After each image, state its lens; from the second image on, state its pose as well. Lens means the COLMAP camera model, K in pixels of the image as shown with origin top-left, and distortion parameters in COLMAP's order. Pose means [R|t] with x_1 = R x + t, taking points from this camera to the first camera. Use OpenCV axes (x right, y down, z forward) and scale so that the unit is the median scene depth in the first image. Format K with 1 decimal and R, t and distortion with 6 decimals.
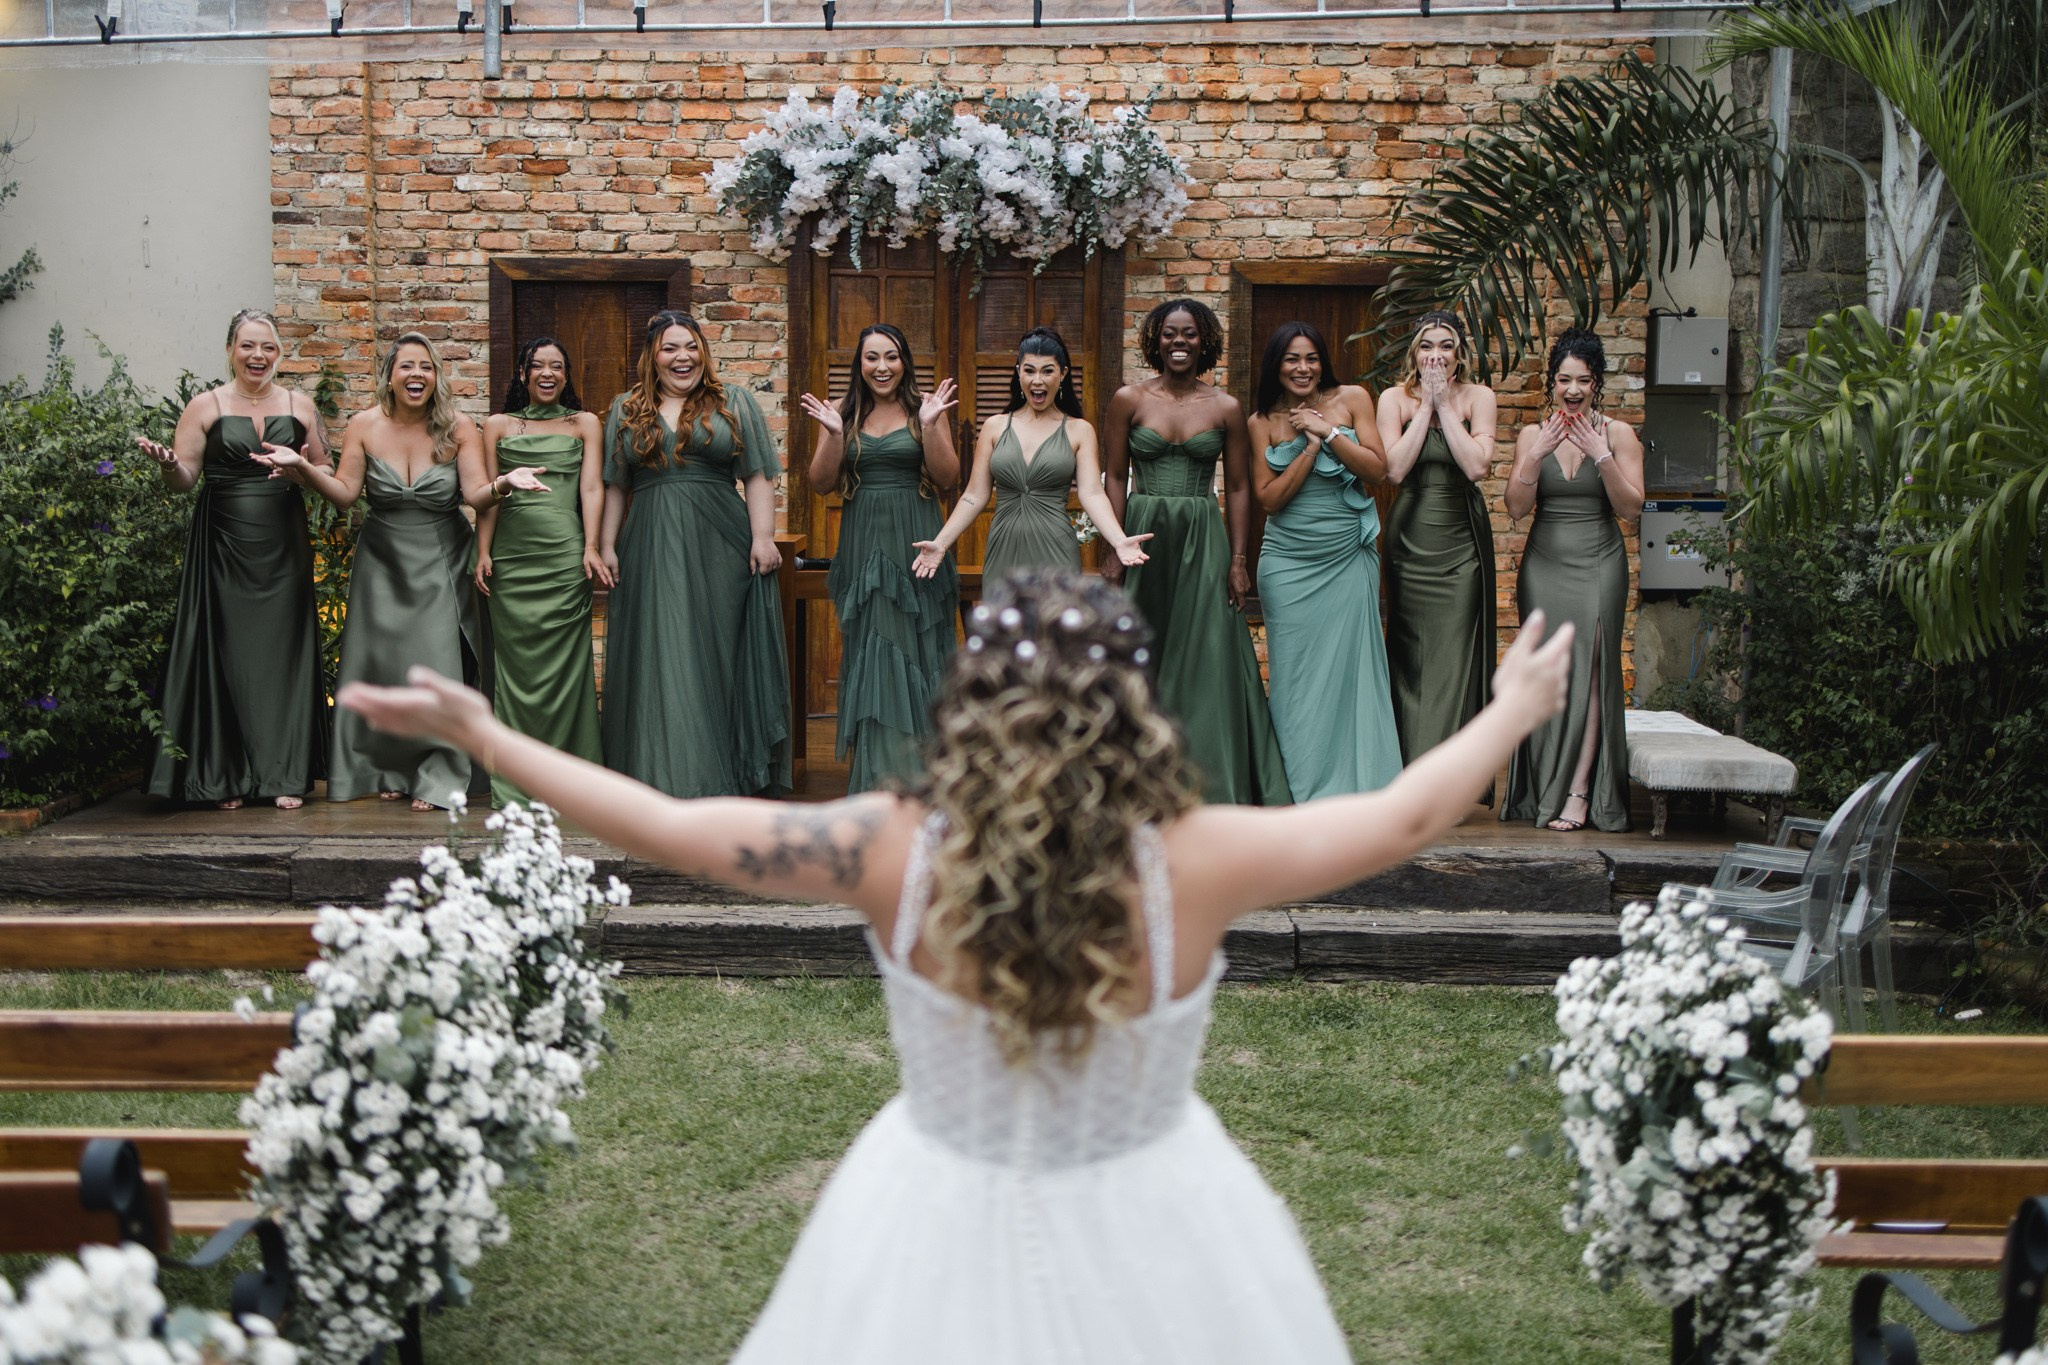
lens RADIAL K [[2060.0, 0, 986.8], [0, 2060.0, 568.1], [0, 0, 1]] dist [0.058959, -0.005020]
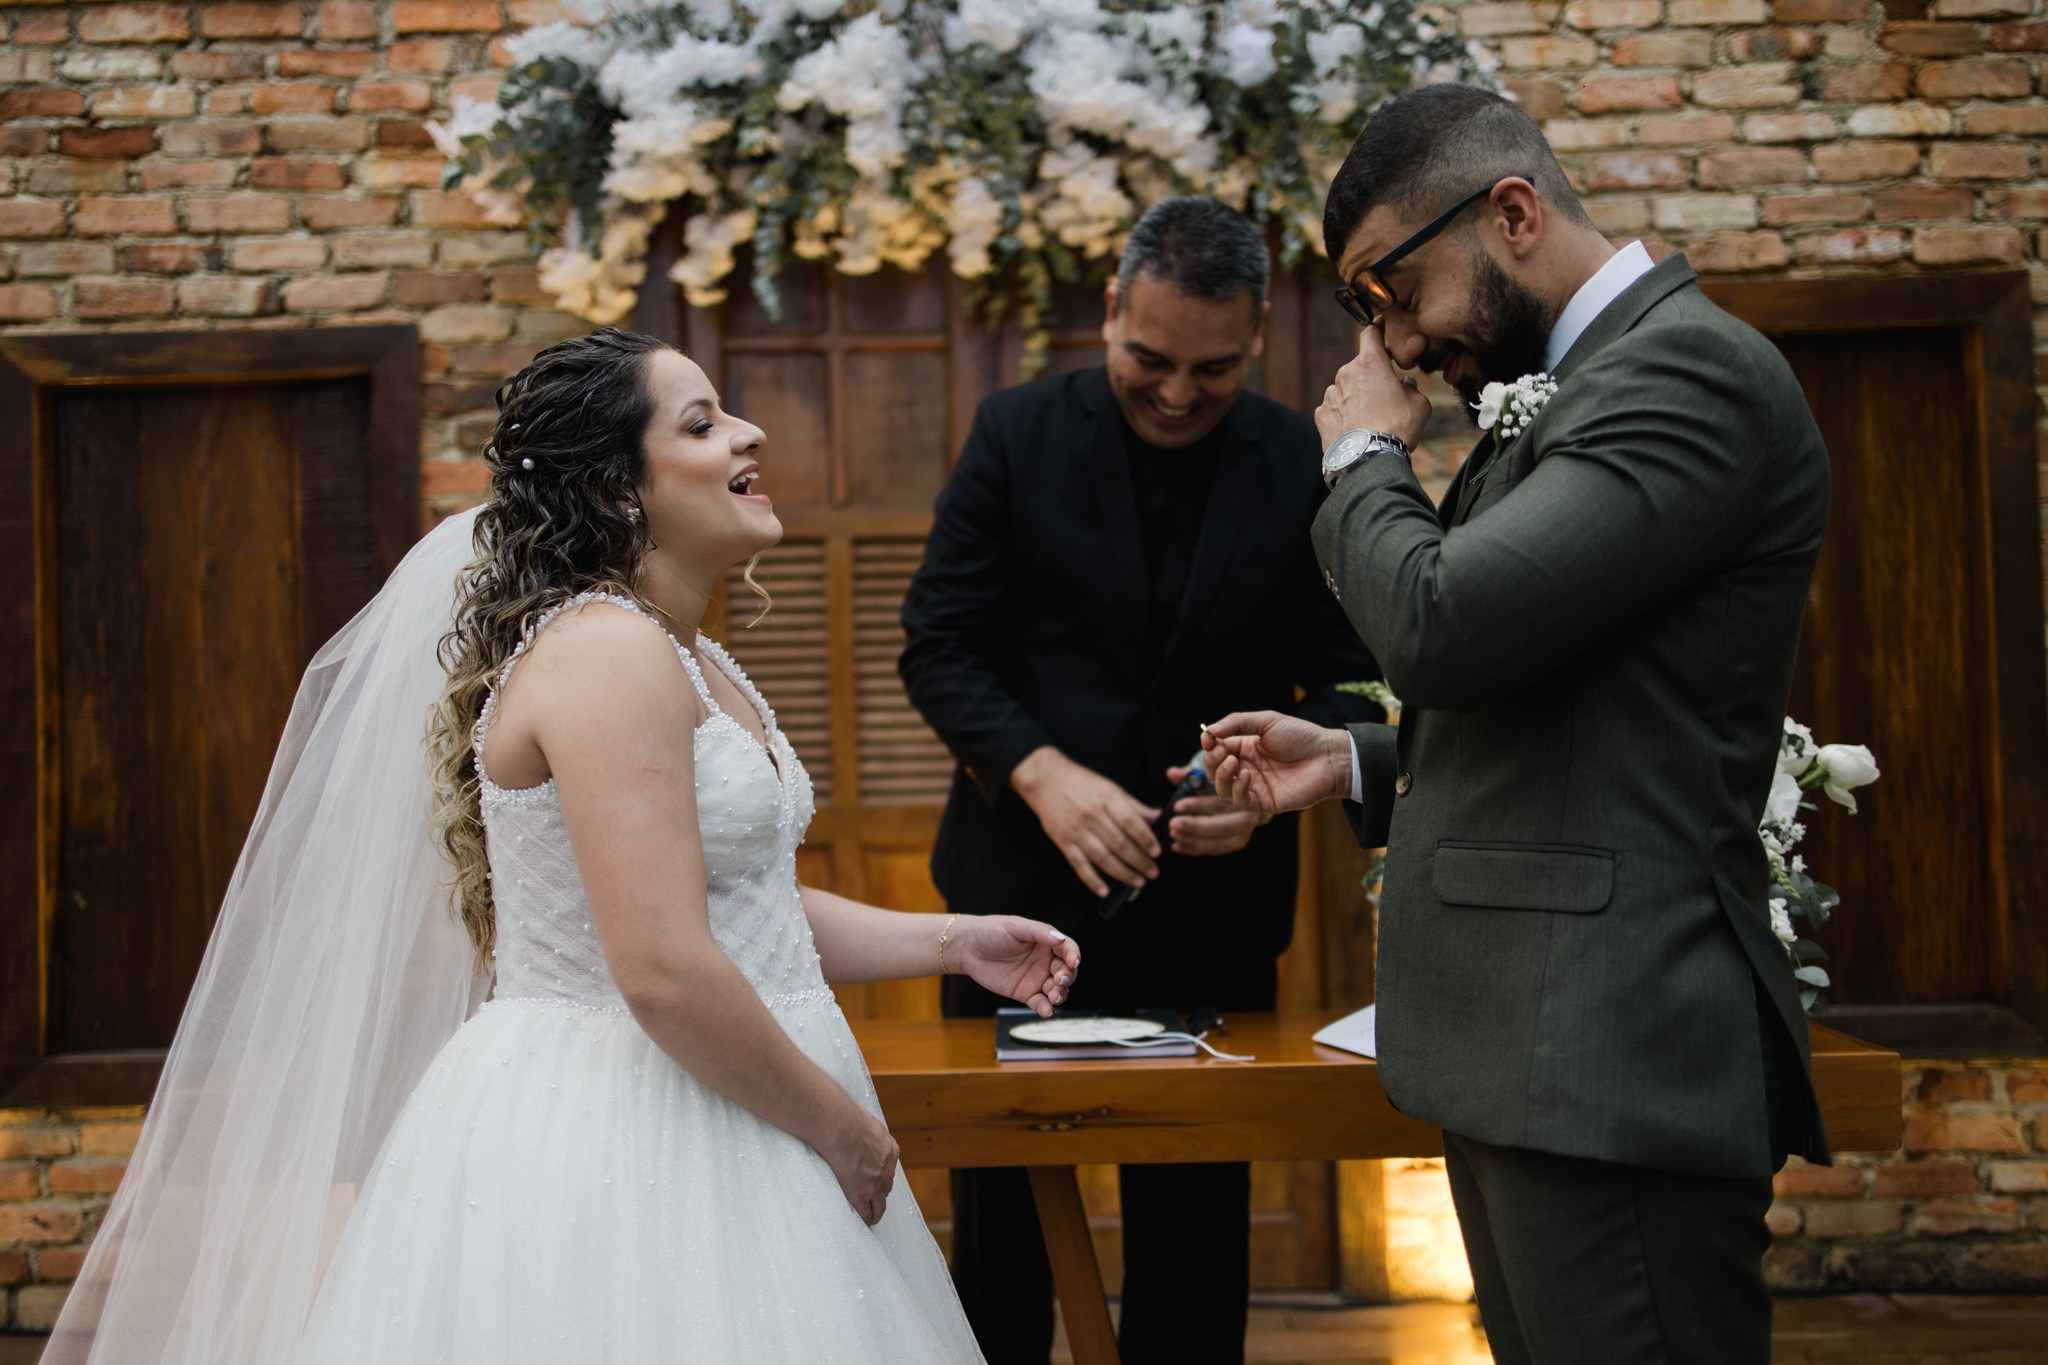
lens RADIAL K [[1974.9, 0, 1030.5], [0, 1974.9, 721.2], [0, 0, 1]] dist [-0.058729, 0.088051]
pose [[0.999334, -0.035738, -0.007347, -0.006092], [0.034877, 0.994843, -0.095240, -0.014002], [0.010713, 0.094921, 0.995427, 0.574677]]
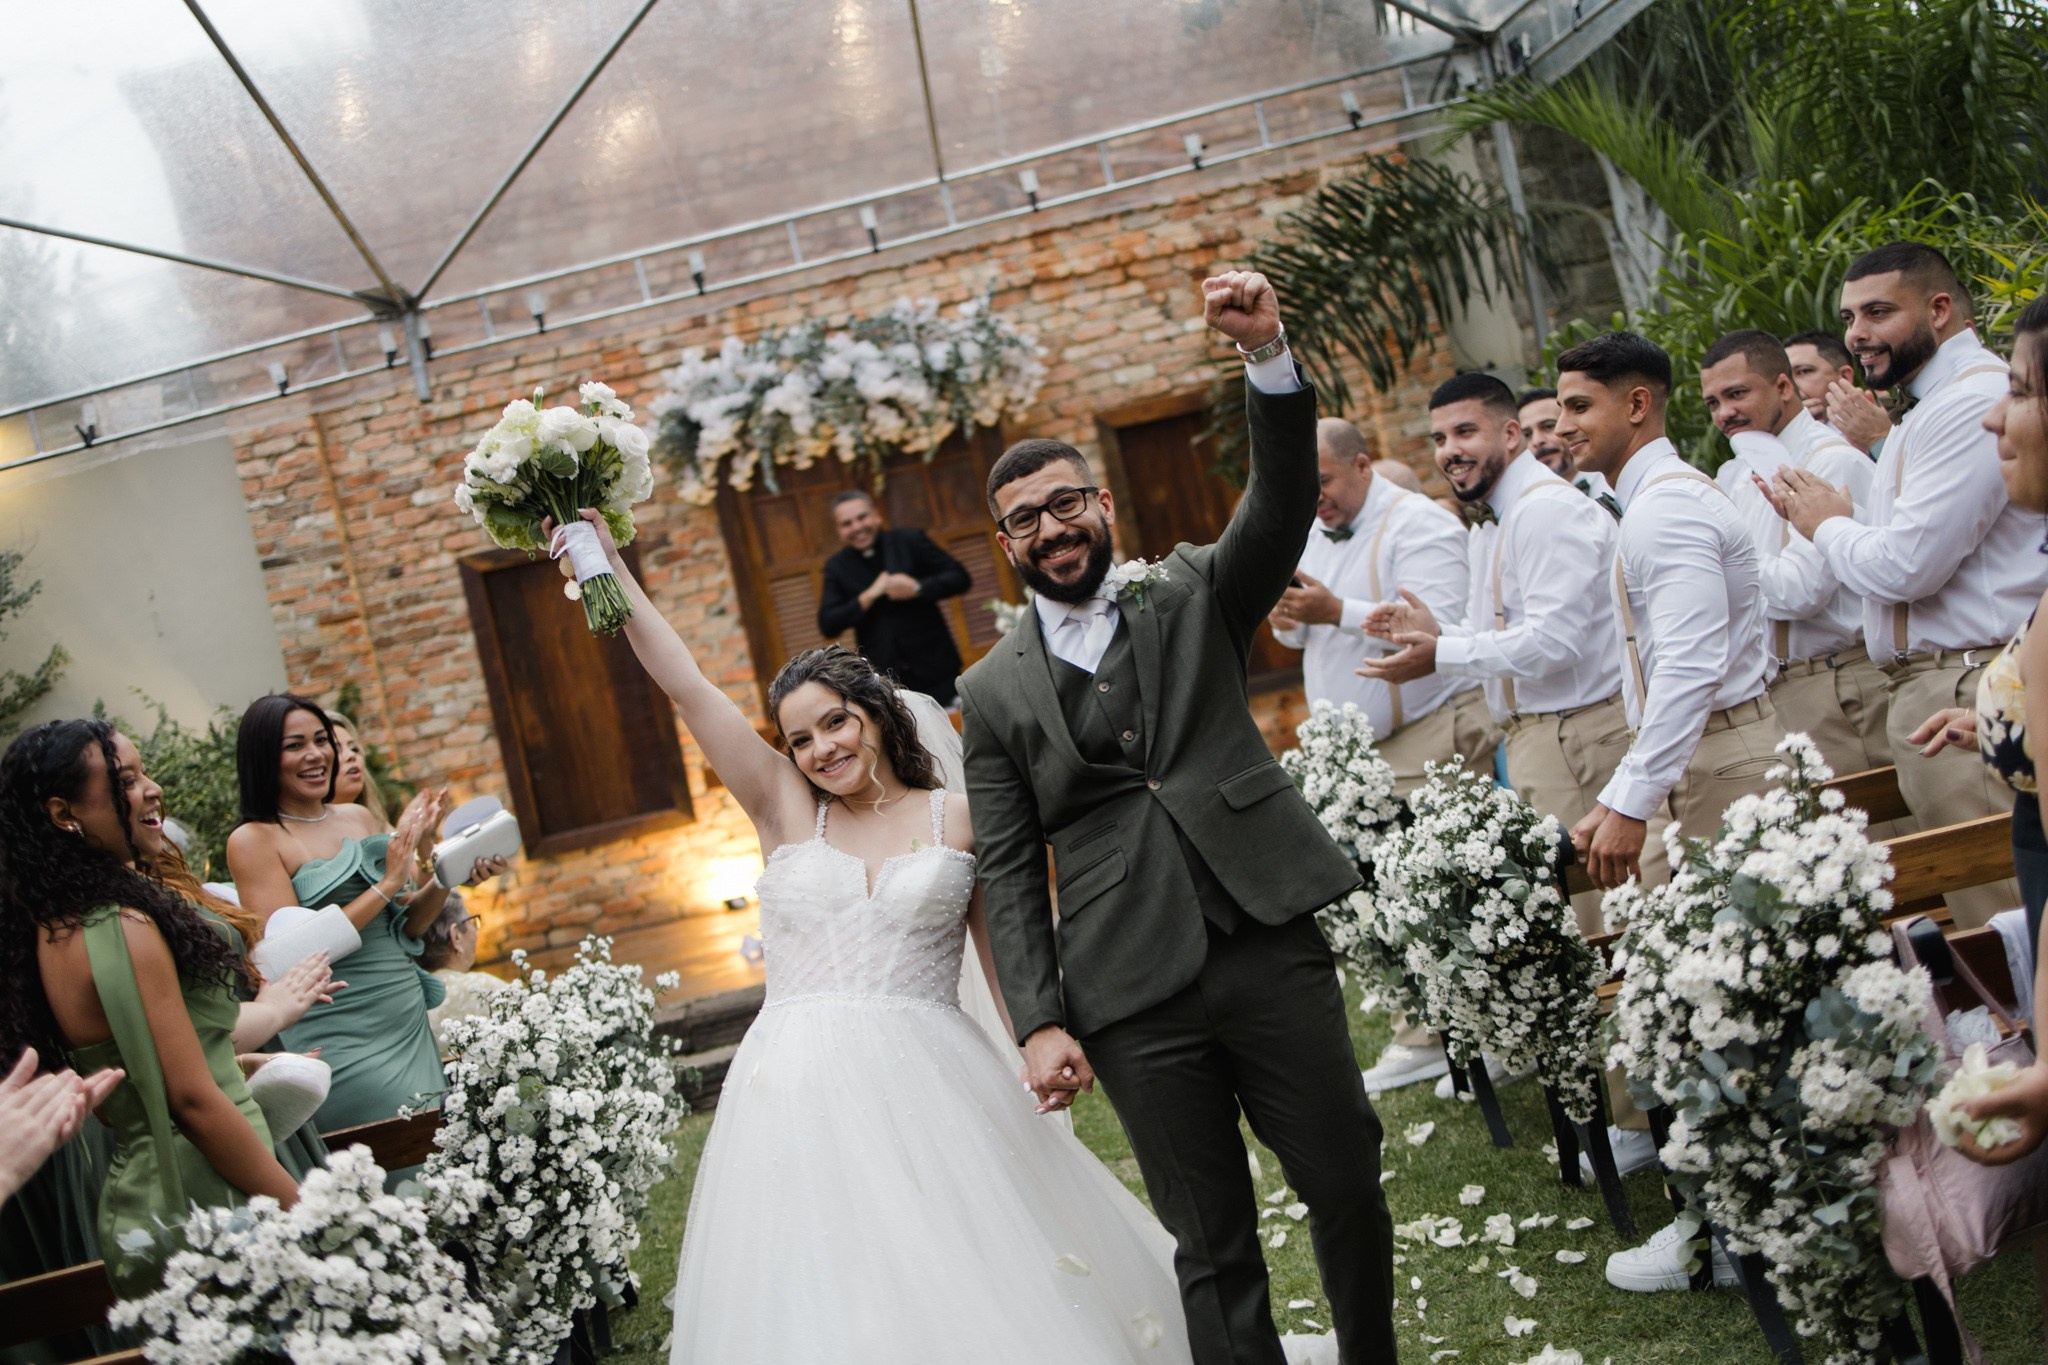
lens RADIAL K [[2050.4, 0, 1024.0], [0, 2050.4, 682.5], [0, 0, 1]] dist [0.068562, -0.011800]
pose [[0.973283, -0.228653, 0.020914, 0.023516], [0.229456, 0.971900, -0.052532, 0.048117], [-0.008315, 0.055928, 0.998400, -0.128665]]
